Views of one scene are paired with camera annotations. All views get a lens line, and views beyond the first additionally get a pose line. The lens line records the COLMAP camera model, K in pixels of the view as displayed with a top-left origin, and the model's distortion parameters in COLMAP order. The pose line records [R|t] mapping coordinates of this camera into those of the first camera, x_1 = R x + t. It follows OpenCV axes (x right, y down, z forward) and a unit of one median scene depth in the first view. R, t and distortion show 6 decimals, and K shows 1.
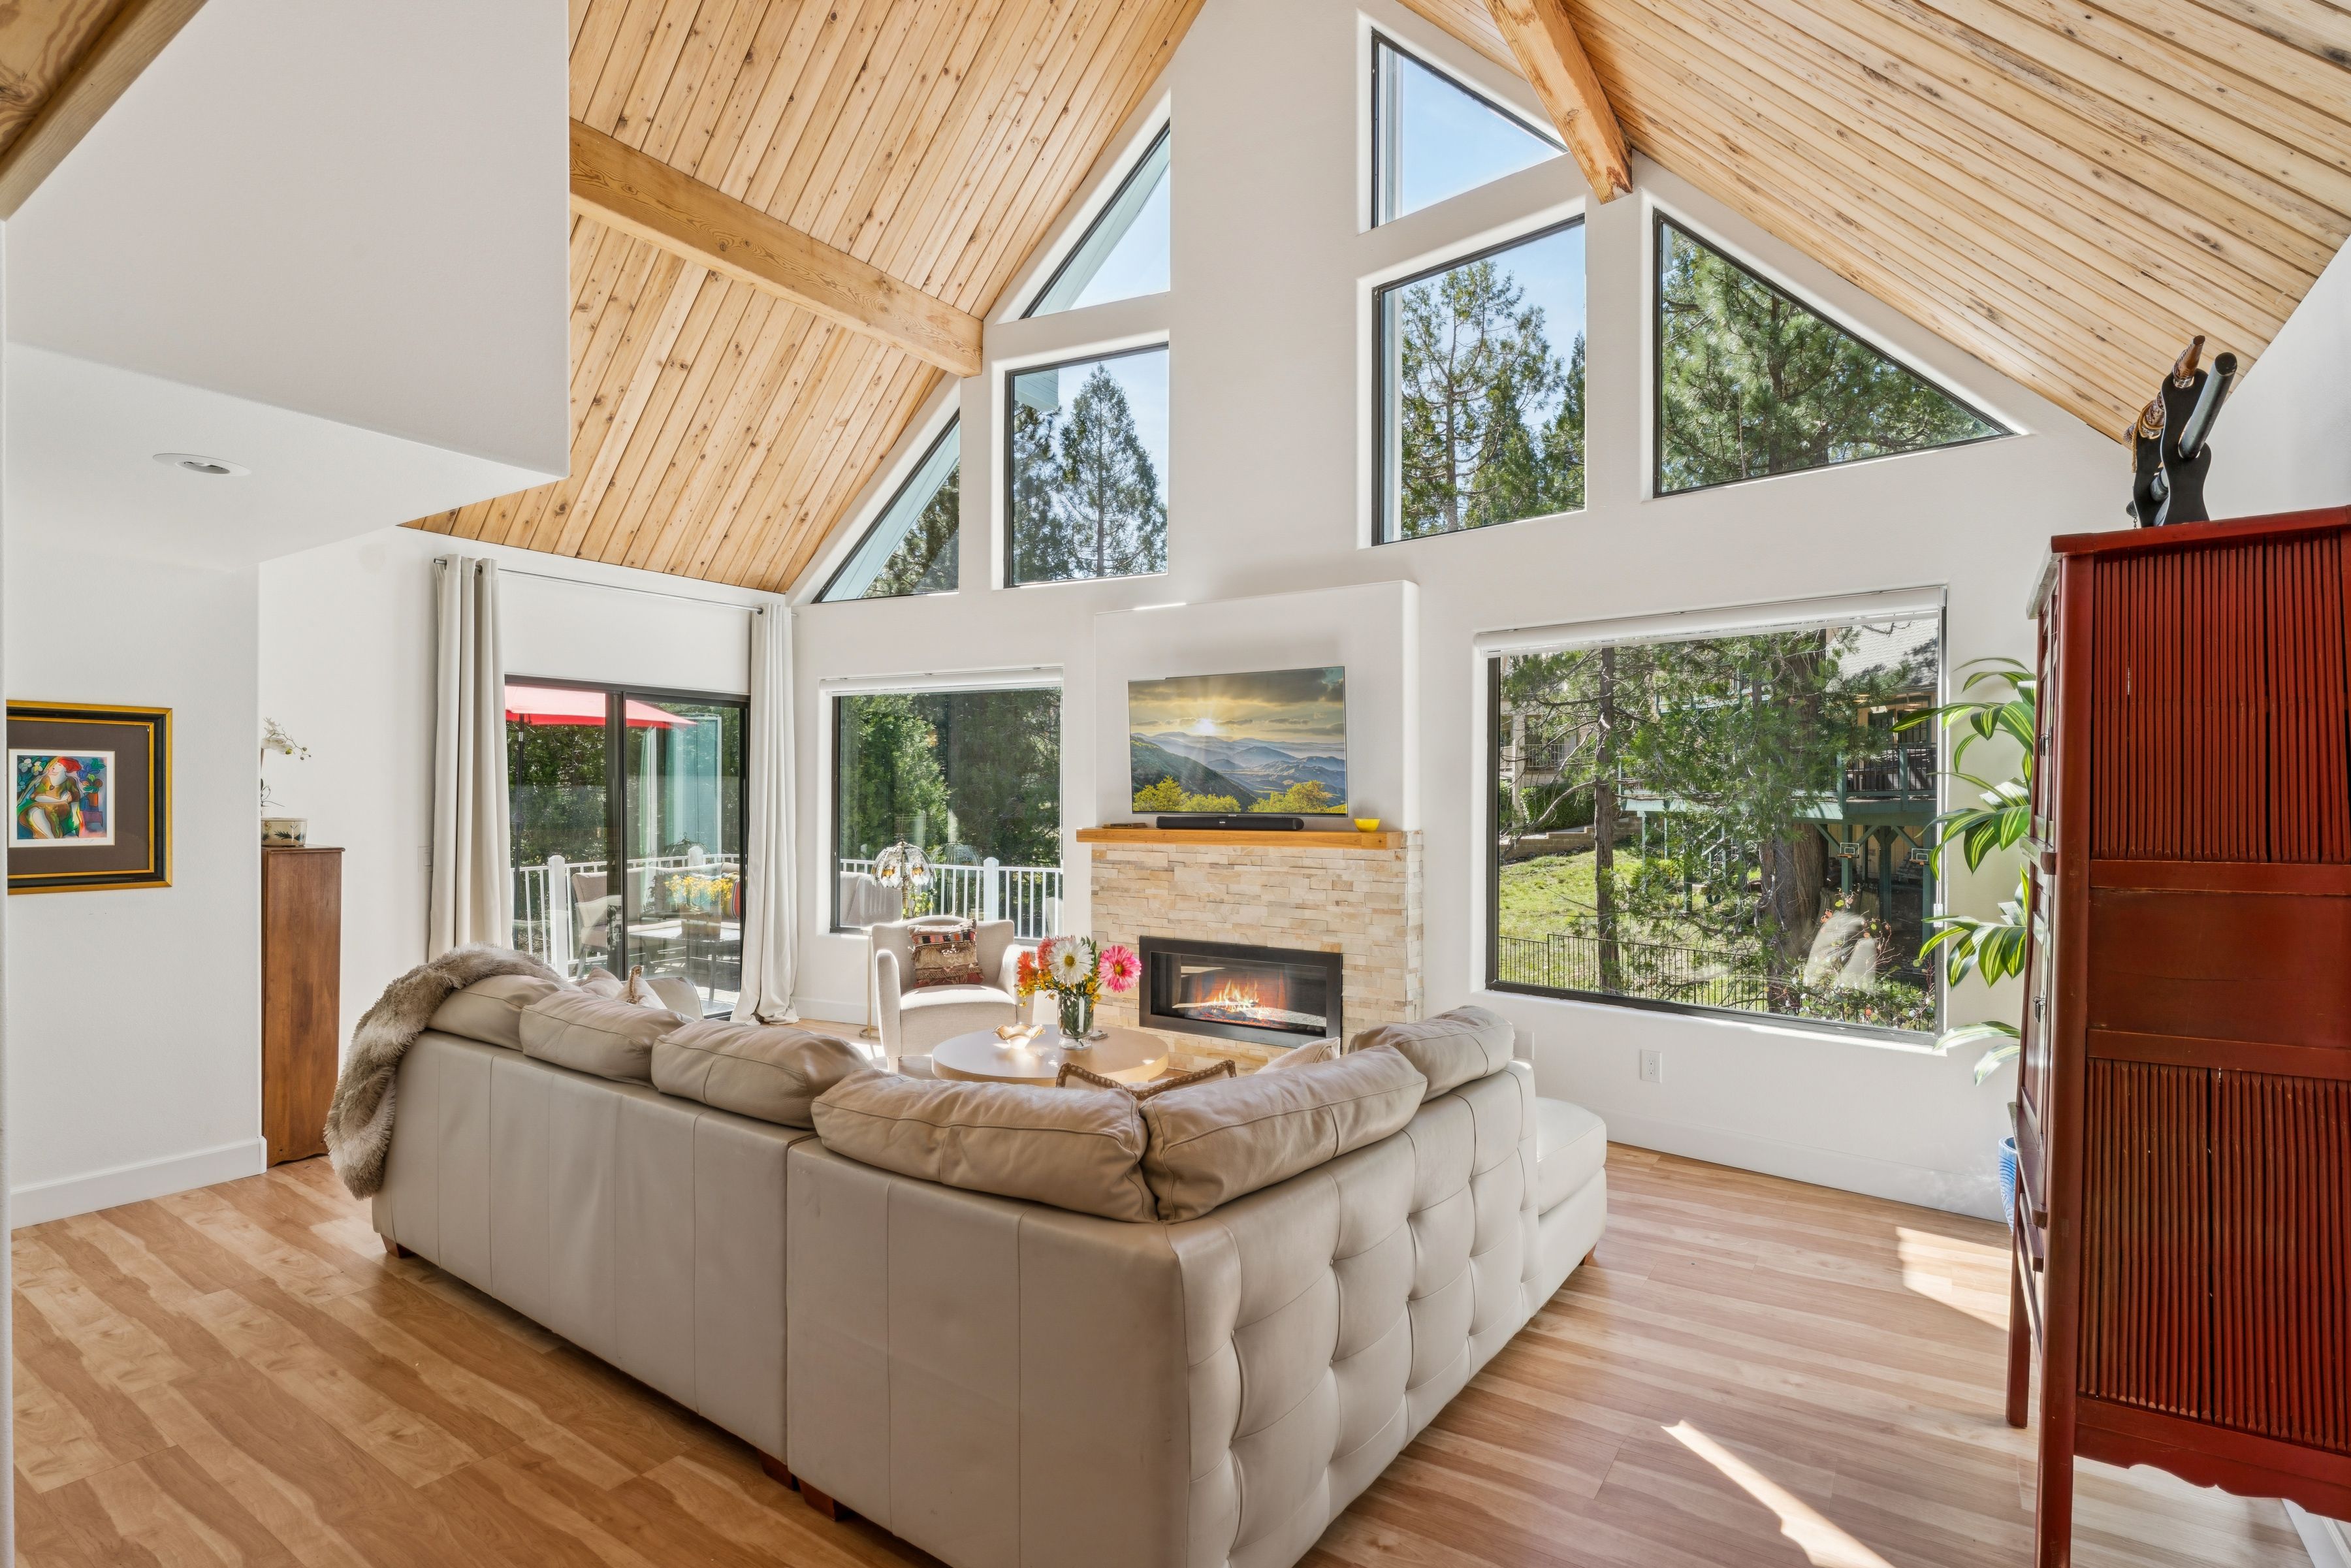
lens RADIAL K [[1161.1, 0, 1170.4], [0, 1161.1, 785.2], [0, 0, 1]] dist [-0.007055, -0.000479]
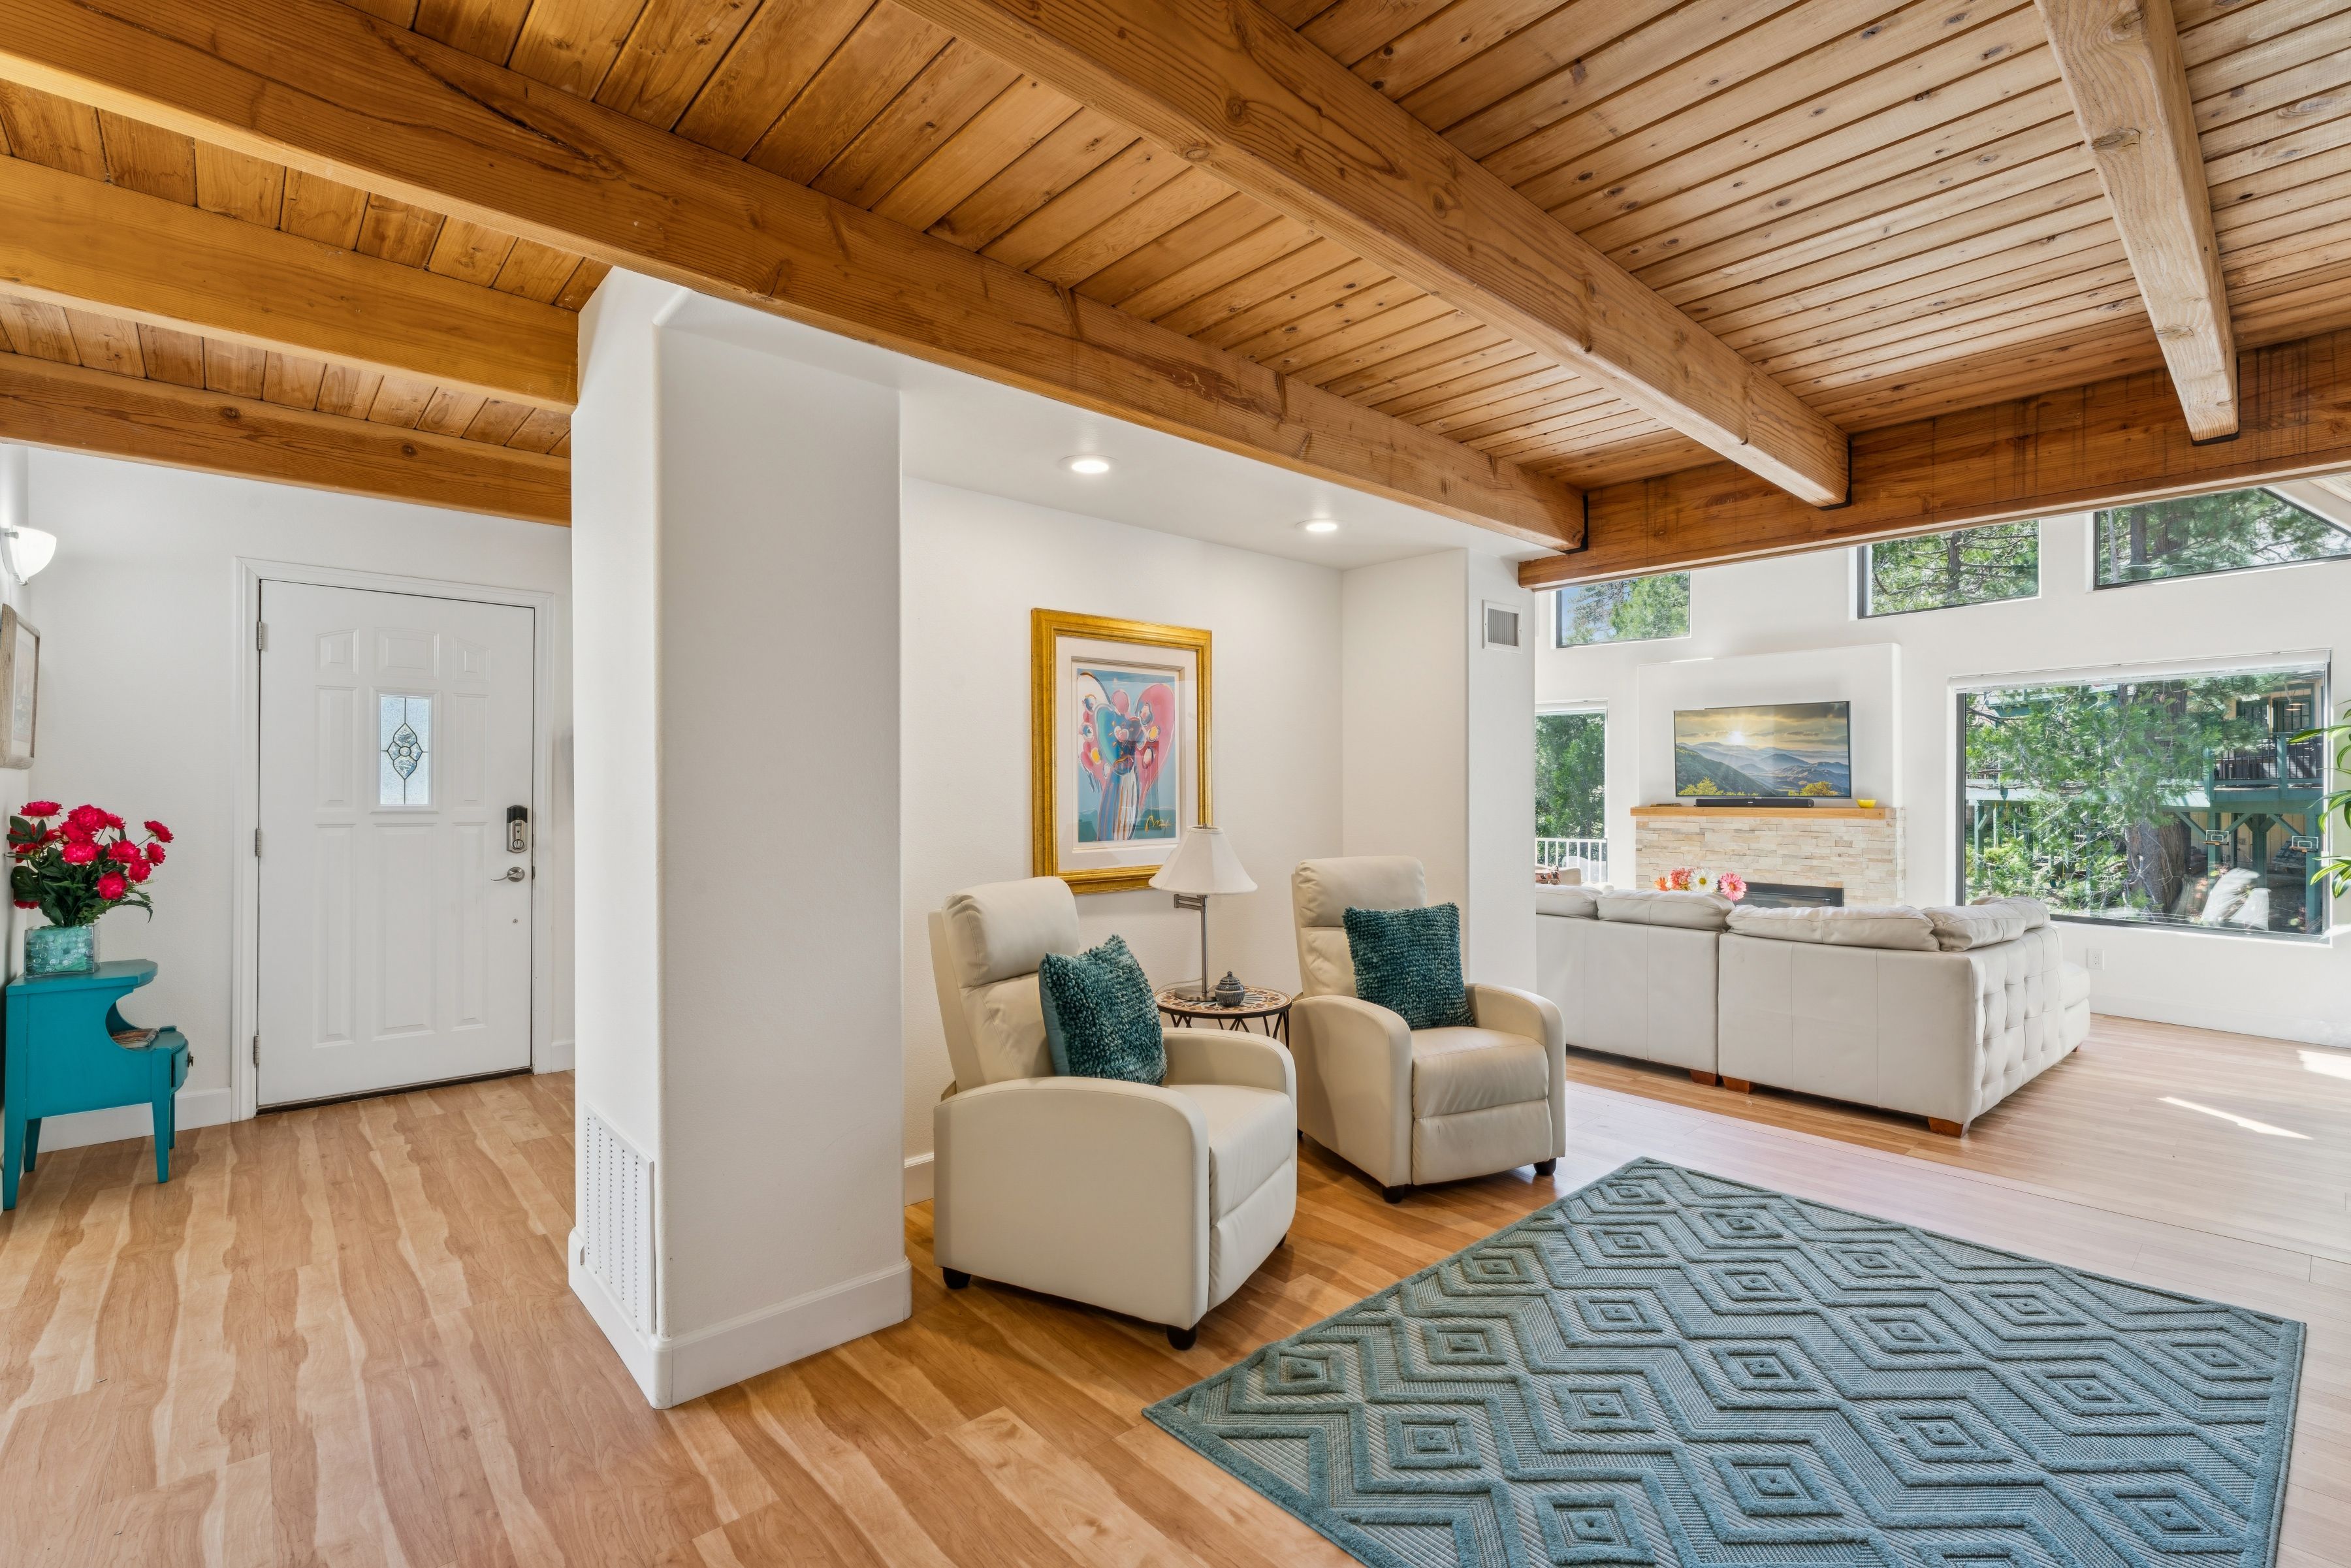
lens RADIAL K [[1065.2, 0, 1174.5], [0, 1065.2, 780.1], [0, 0, 1]] dist [-0.005365, 0.003252]
pose [[0.971656, -0.004655, -0.236354, -0.346005], [0.005147, 0.999986, 0.001465, -0.003332], [0.236344, -0.002640, 0.971666, -0.521018]]
